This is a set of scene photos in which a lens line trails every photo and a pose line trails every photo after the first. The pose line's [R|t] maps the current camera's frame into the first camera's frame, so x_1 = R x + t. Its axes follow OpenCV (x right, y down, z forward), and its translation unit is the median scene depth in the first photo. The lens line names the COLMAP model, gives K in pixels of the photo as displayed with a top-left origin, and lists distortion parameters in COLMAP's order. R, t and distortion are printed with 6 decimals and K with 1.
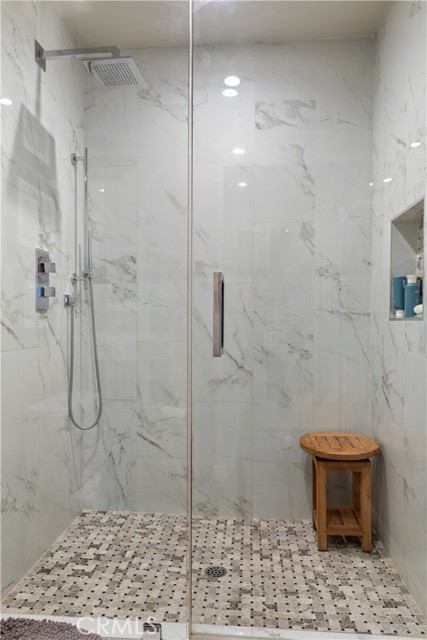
lens RADIAL K [[448.5, 0, 203.9], [0, 448.5, 330.4], [0, 0, 1]] dist [0.004622, 0.004996]
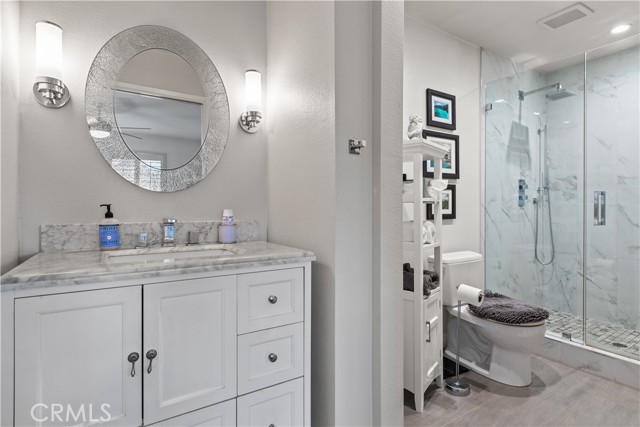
lens RADIAL K [[347.8, 0, 316.5], [0, 347.8, 207.3], [0, 0, 1]] dist [-0.015023, 0.000231]
pose [[0.628291, -0.002485, -0.777975, 0.298920], [-0.019364, 0.999635, -0.018832, 0.014099], [0.777737, 0.026896, 0.628014, -0.772377]]
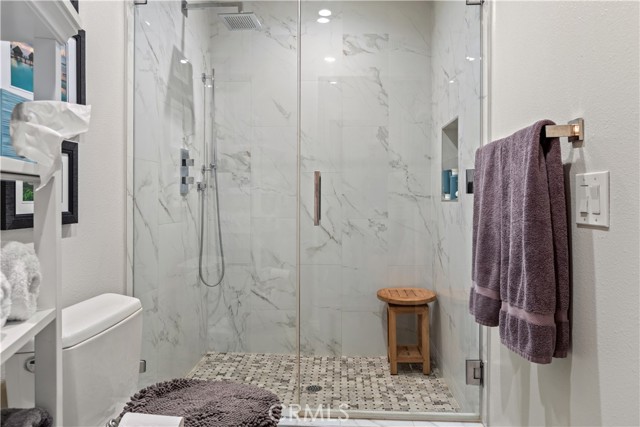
lens RADIAL K [[448.5, 0, 325.1], [0, 448.5, 198.9], [0, 0, 1]] dist [0.004622, 0.004996]
pose [[0.997849, -0.000086, 0.065553, -0.024789], [0.001747, 0.999679, -0.025291, 0.003292], [-0.065530, 0.025351, 0.997529, -0.310005]]
